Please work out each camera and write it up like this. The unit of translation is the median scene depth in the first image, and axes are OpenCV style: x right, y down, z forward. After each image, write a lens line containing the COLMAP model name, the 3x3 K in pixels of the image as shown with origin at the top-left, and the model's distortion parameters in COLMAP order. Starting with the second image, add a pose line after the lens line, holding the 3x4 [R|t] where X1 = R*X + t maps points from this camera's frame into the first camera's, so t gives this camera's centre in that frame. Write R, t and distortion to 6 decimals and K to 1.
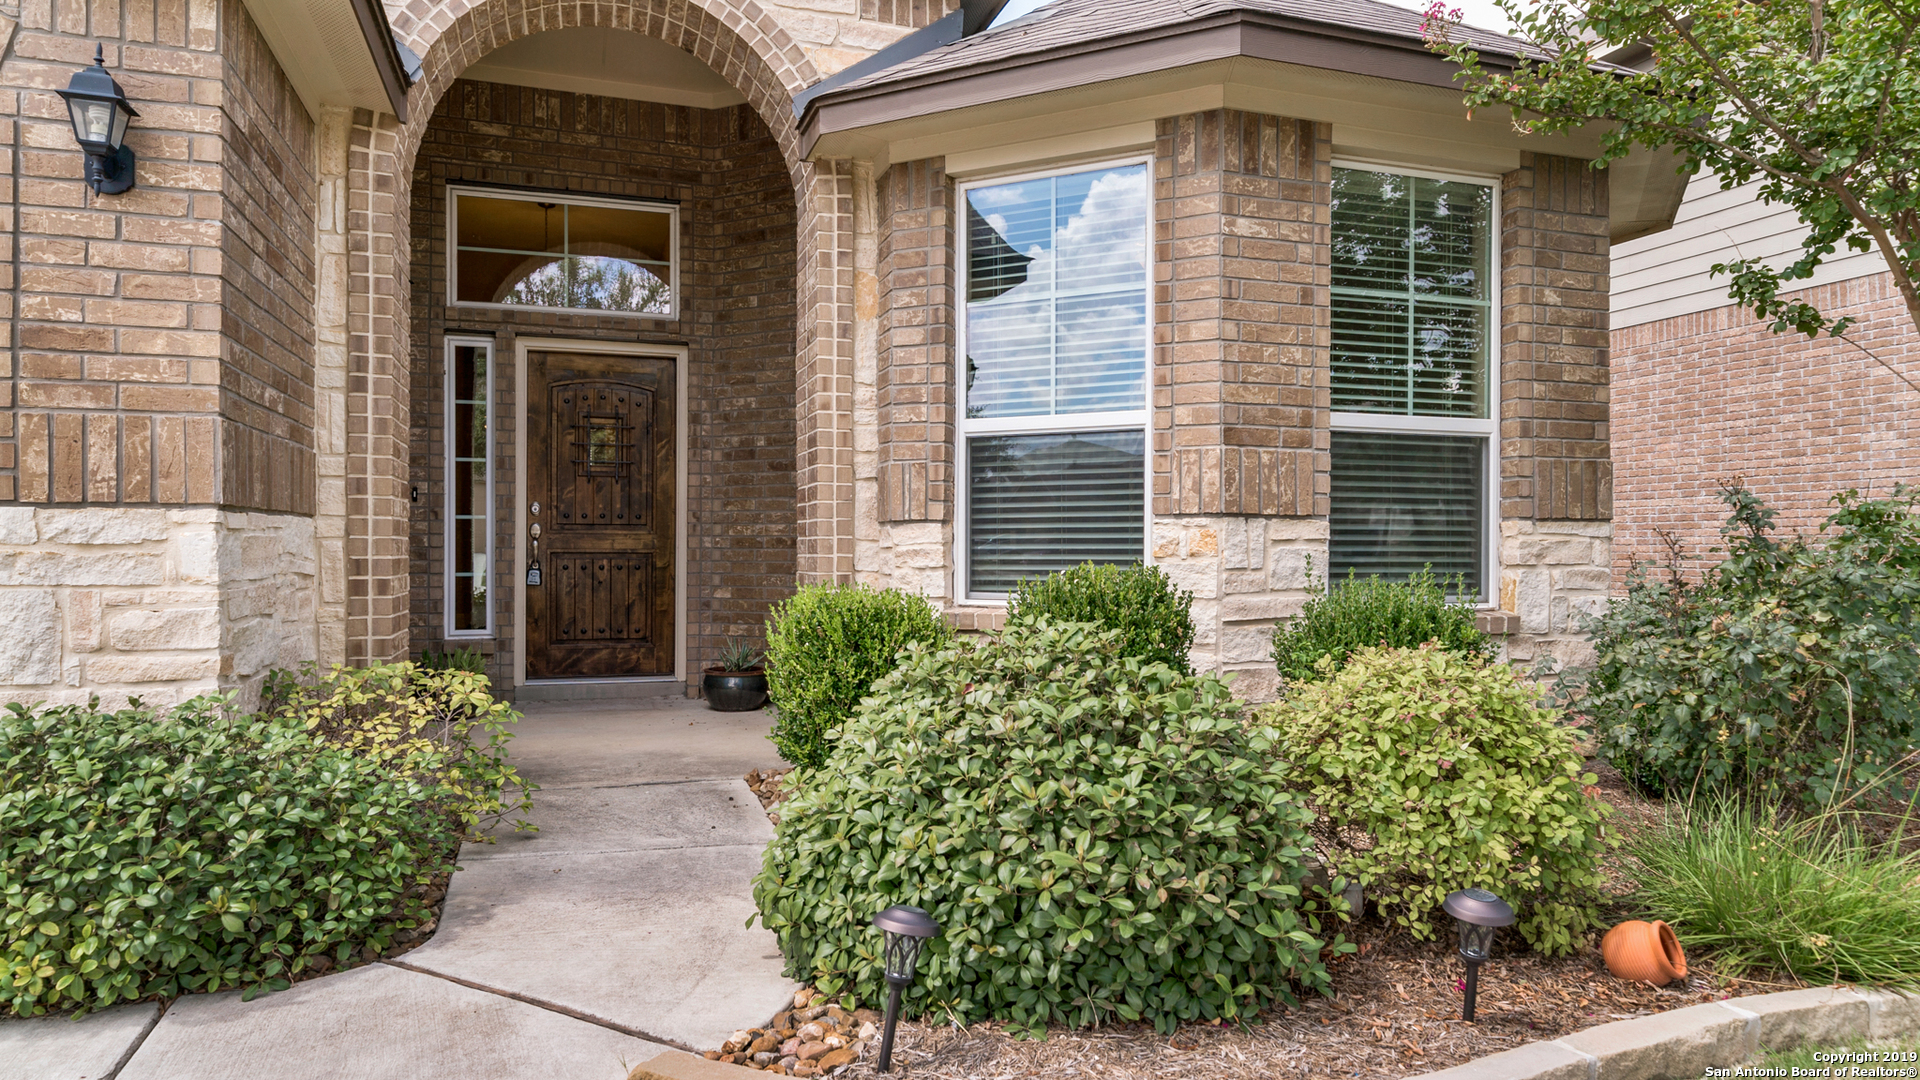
lens RADIAL K [[1169.5, 0, 945.6], [0, 1169.5, 553.3], [0, 0, 1]] dist [-0.005990, -0.000262]
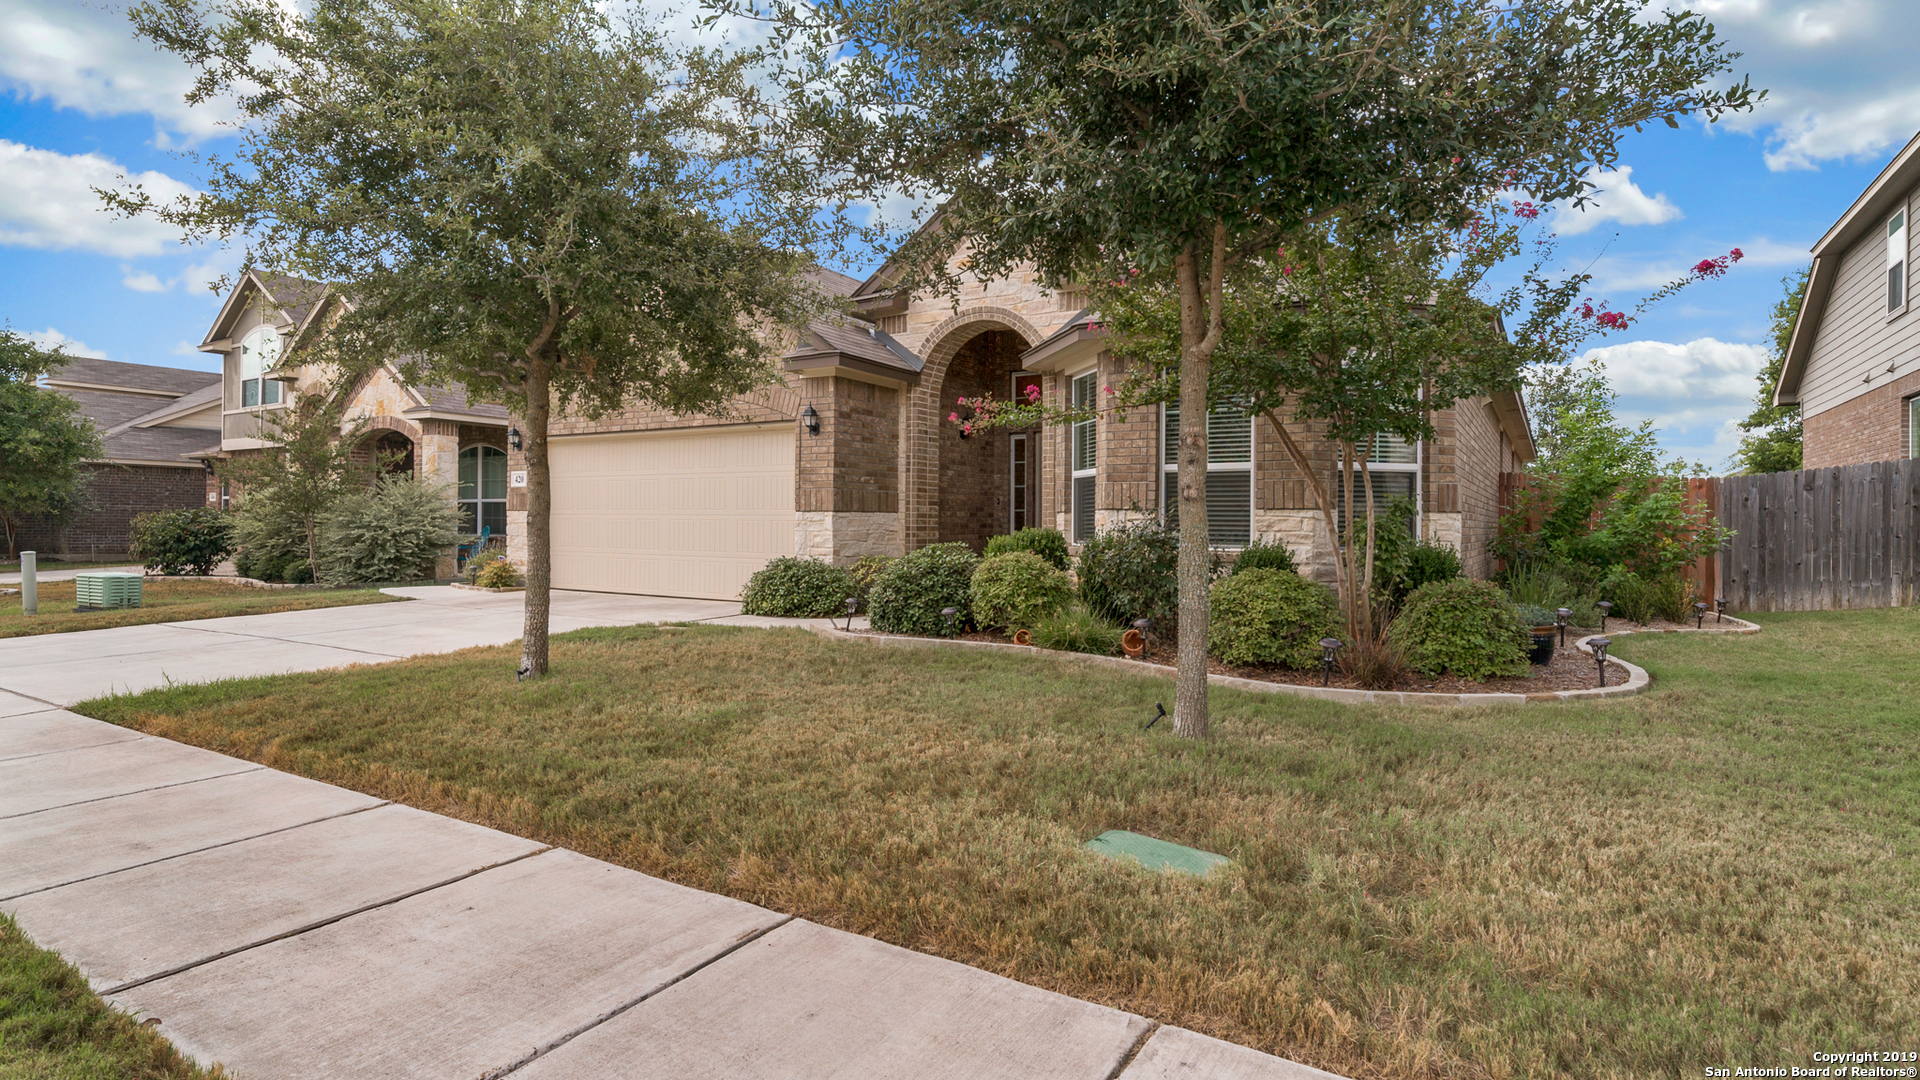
lens RADIAL K [[977.5, 0, 953.5], [0, 977.5, 518.9], [0, 0, 1]] dist [0.000515, 0.000304]
pose [[0.643502, -0.002931, -0.765439, 1.475488], [-0.008621, 0.999901, -0.011077, 0.012714], [0.765396, 0.013727, 0.643413, -0.552731]]
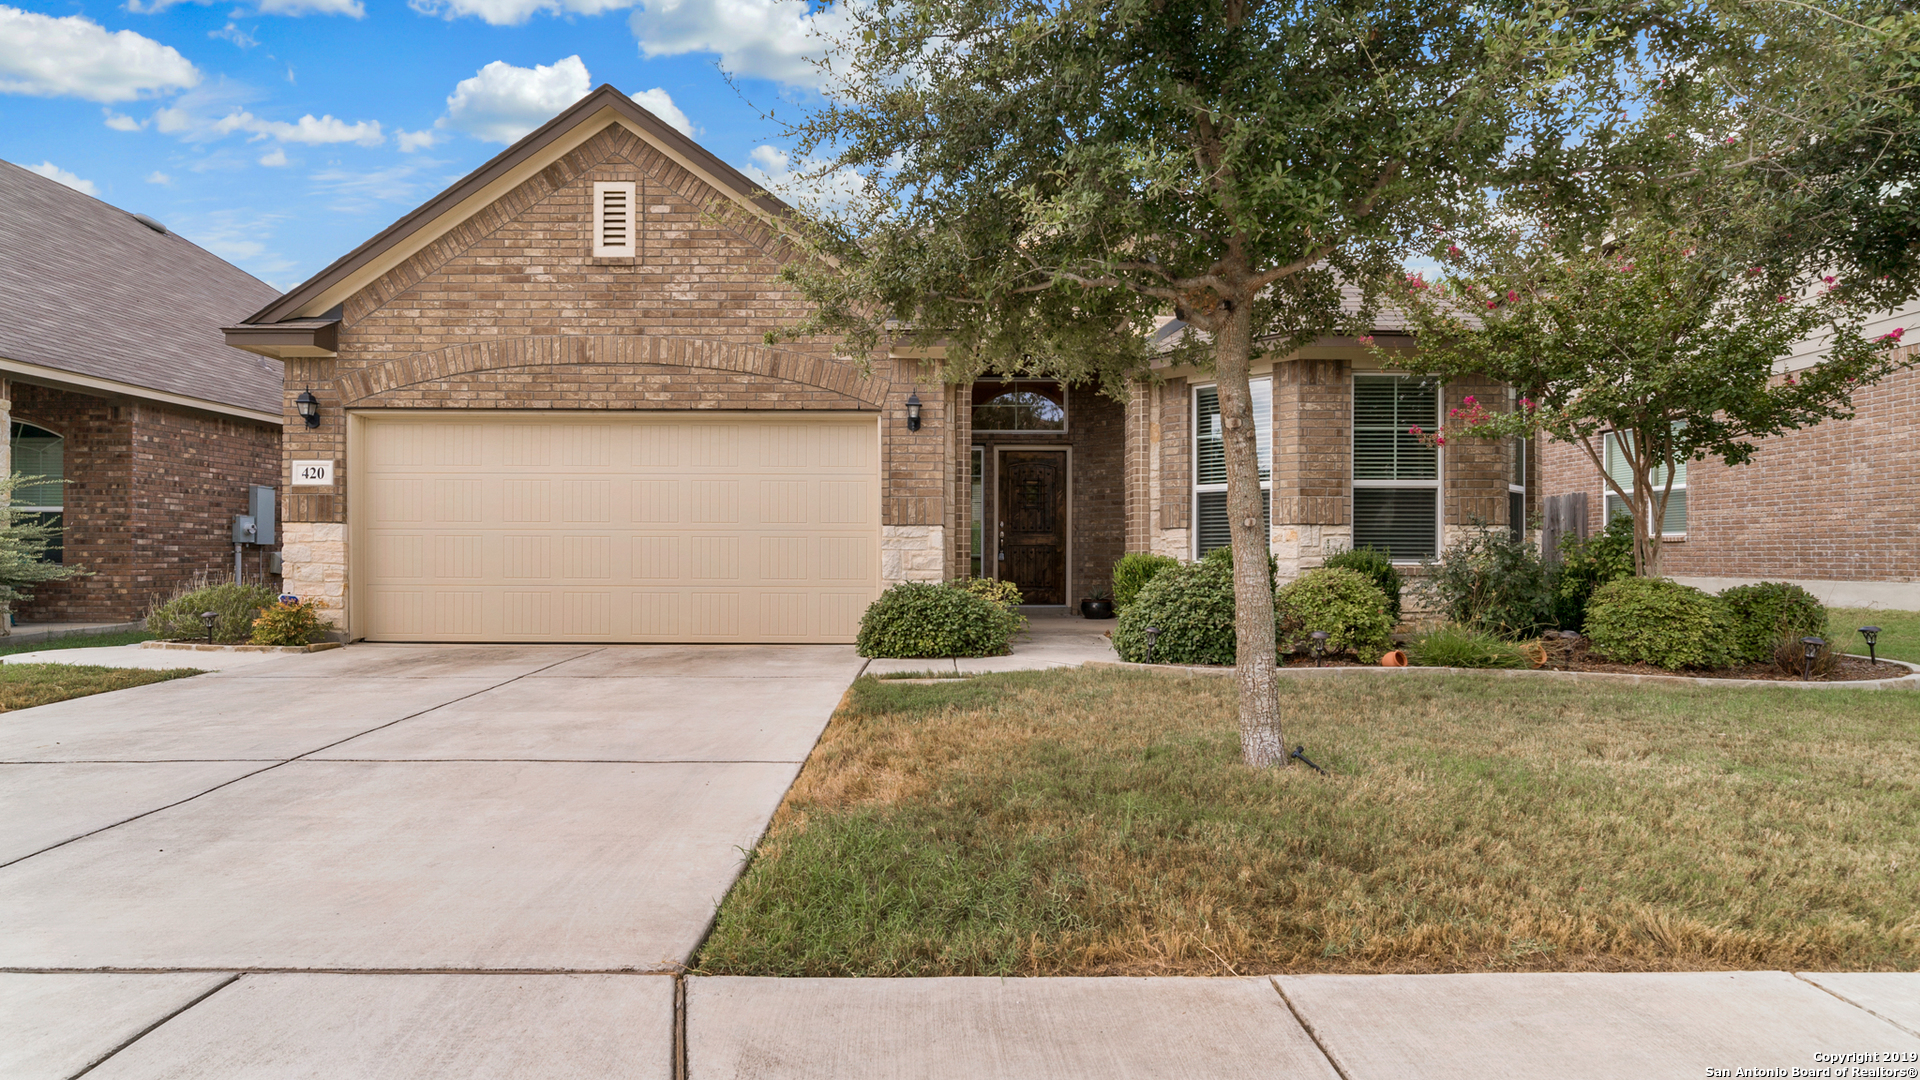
lens RADIAL K [[977.5, 0, 947.2], [0, 977.5, 550.9], [0, 0, 1]] dist [0.000515, 0.000304]
pose [[0.952873, -0.002607, -0.303358, 0.138209], [0.000049, 0.999964, -0.008441, 0.036250], [0.303369, 0.008028, 0.952839, -1.060756]]
